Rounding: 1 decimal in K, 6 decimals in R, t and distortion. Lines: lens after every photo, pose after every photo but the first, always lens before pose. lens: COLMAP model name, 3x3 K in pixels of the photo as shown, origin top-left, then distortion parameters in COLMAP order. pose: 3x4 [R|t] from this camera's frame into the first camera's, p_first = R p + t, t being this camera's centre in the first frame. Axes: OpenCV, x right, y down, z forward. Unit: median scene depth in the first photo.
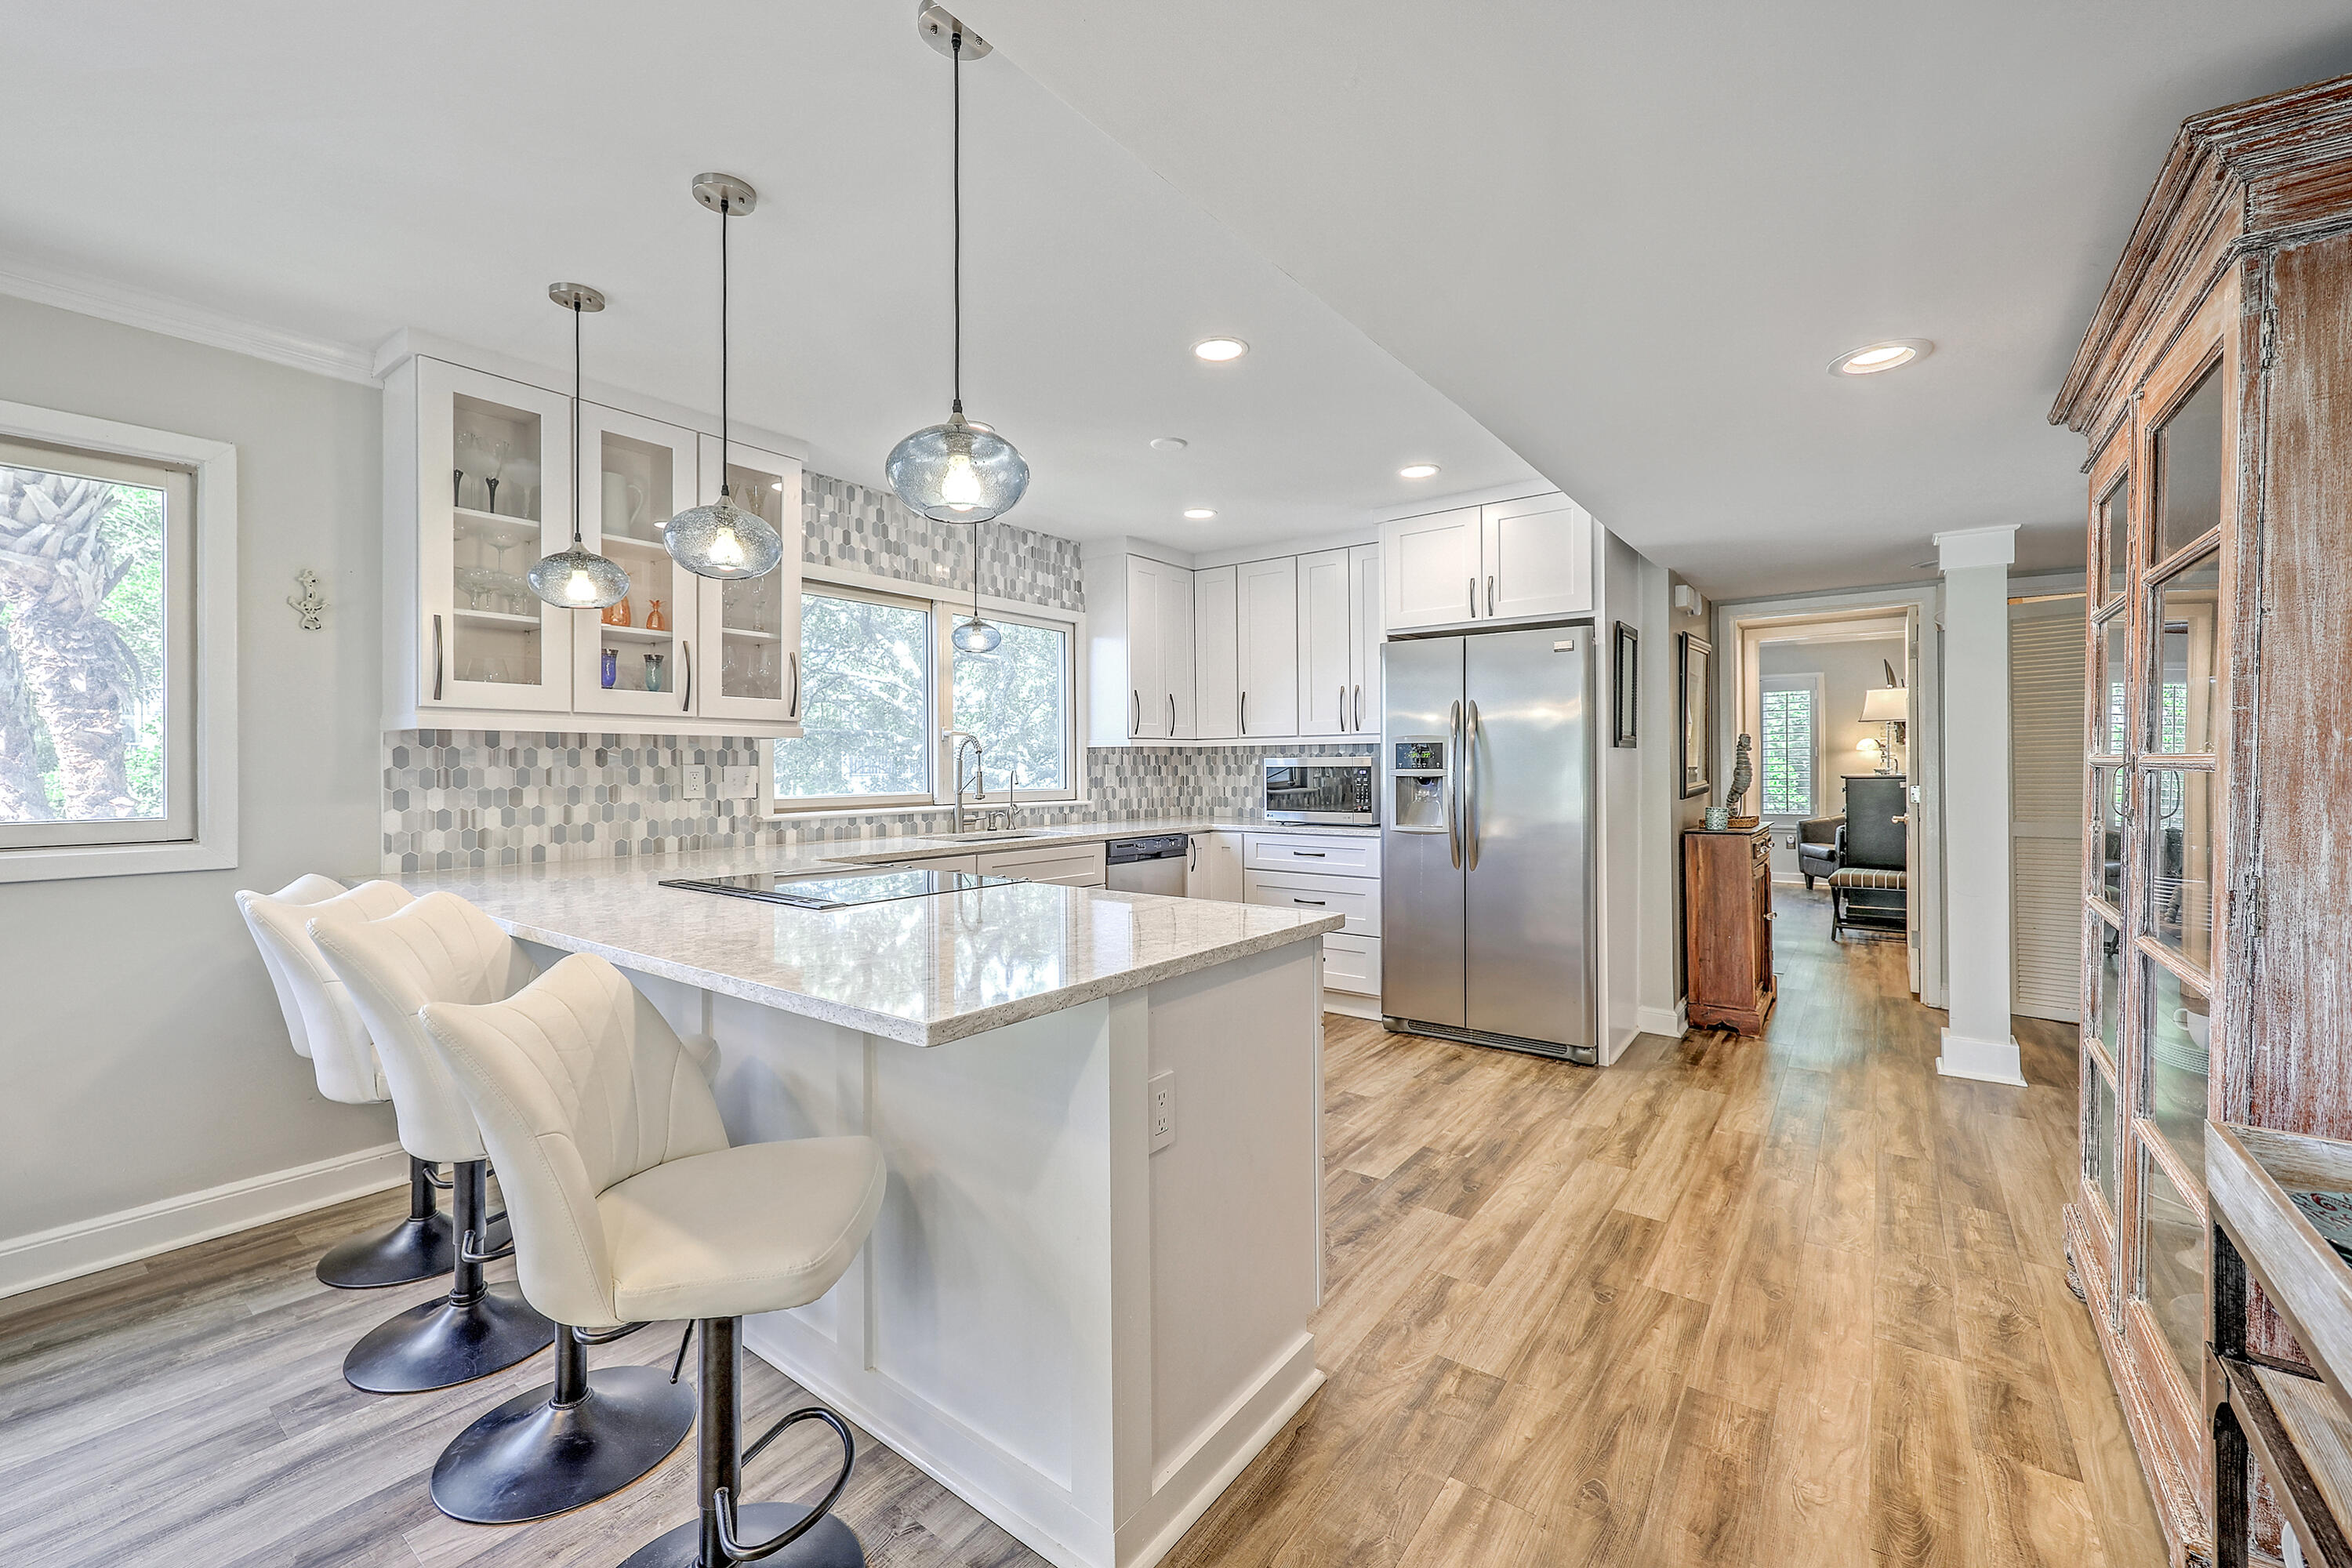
lens RADIAL K [[964.7, 0, 1175.6], [0, 964.7, 770.7], [0, 0, 1]] dist [0.001810, -0.000342]
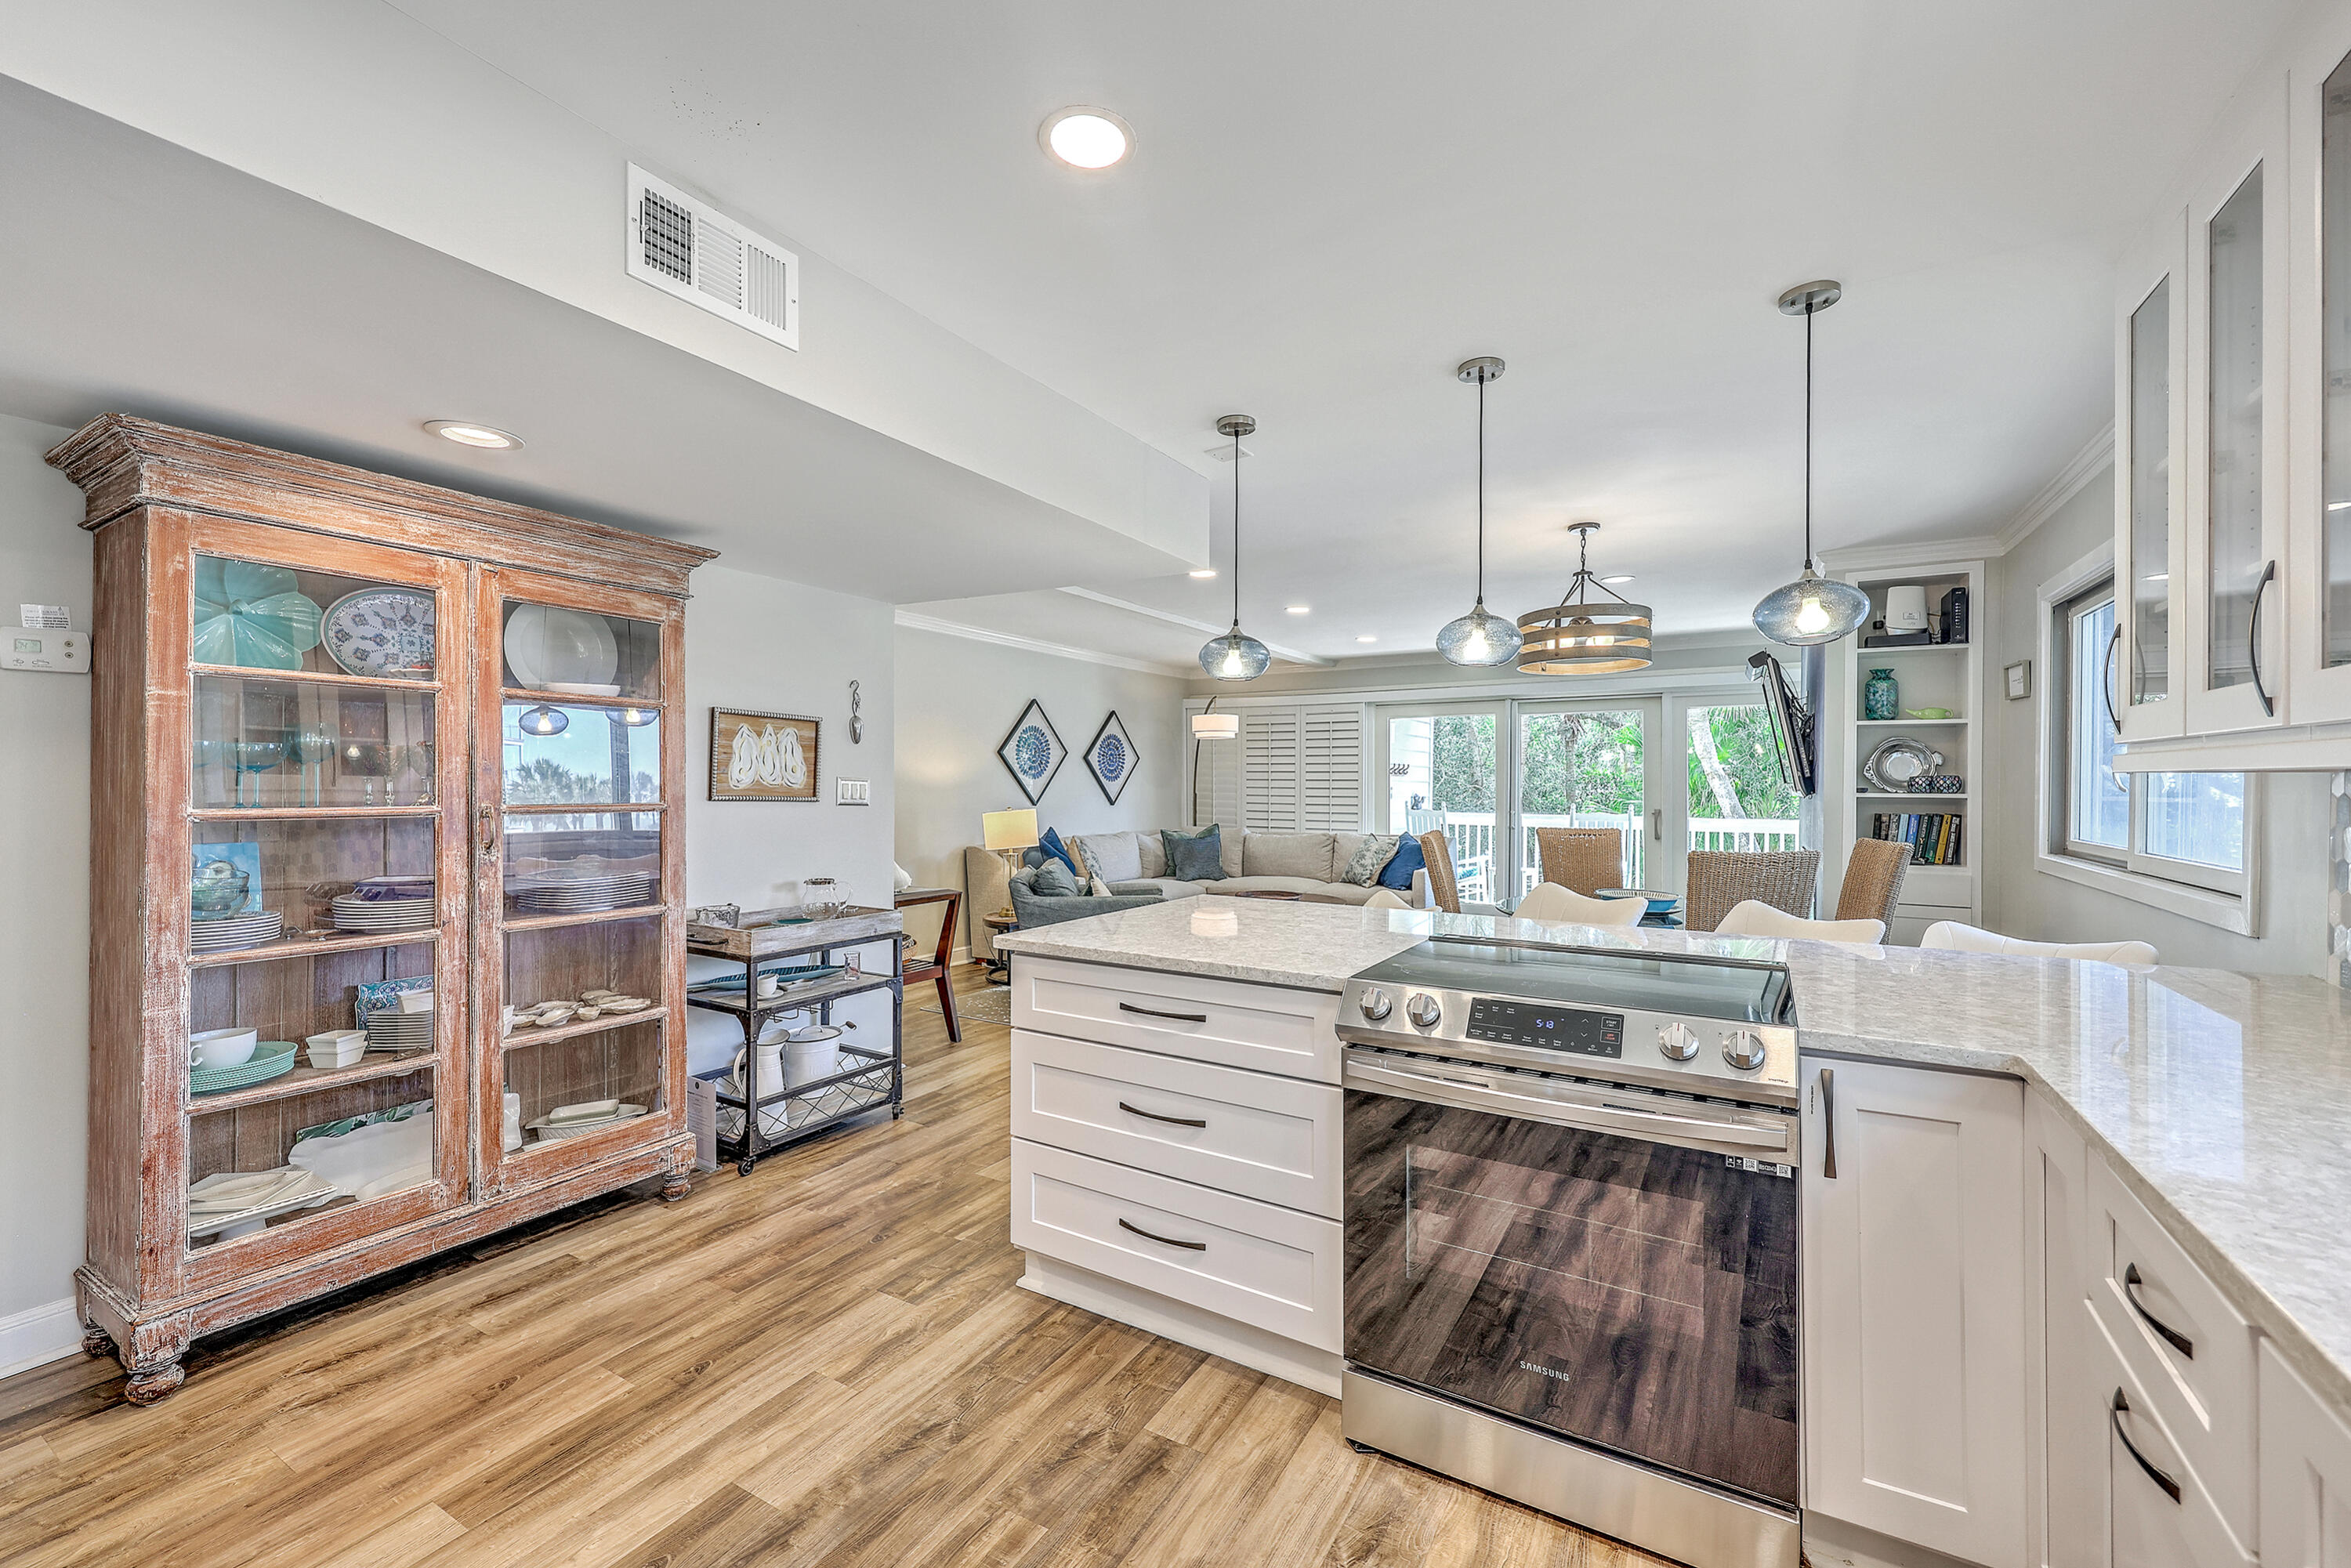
lens RADIAL K [[964.2, 0, 1174.6], [0, 964.2, 774.7], [0, 0, 1]] dist [0.001810, -0.000342]
pose [[-0.994658, 0.000866, -0.103223, 0.035710], [0.000365, 0.999988, 0.004867, -0.030007], [0.103226, 0.004803, -0.994646, 1.071243]]
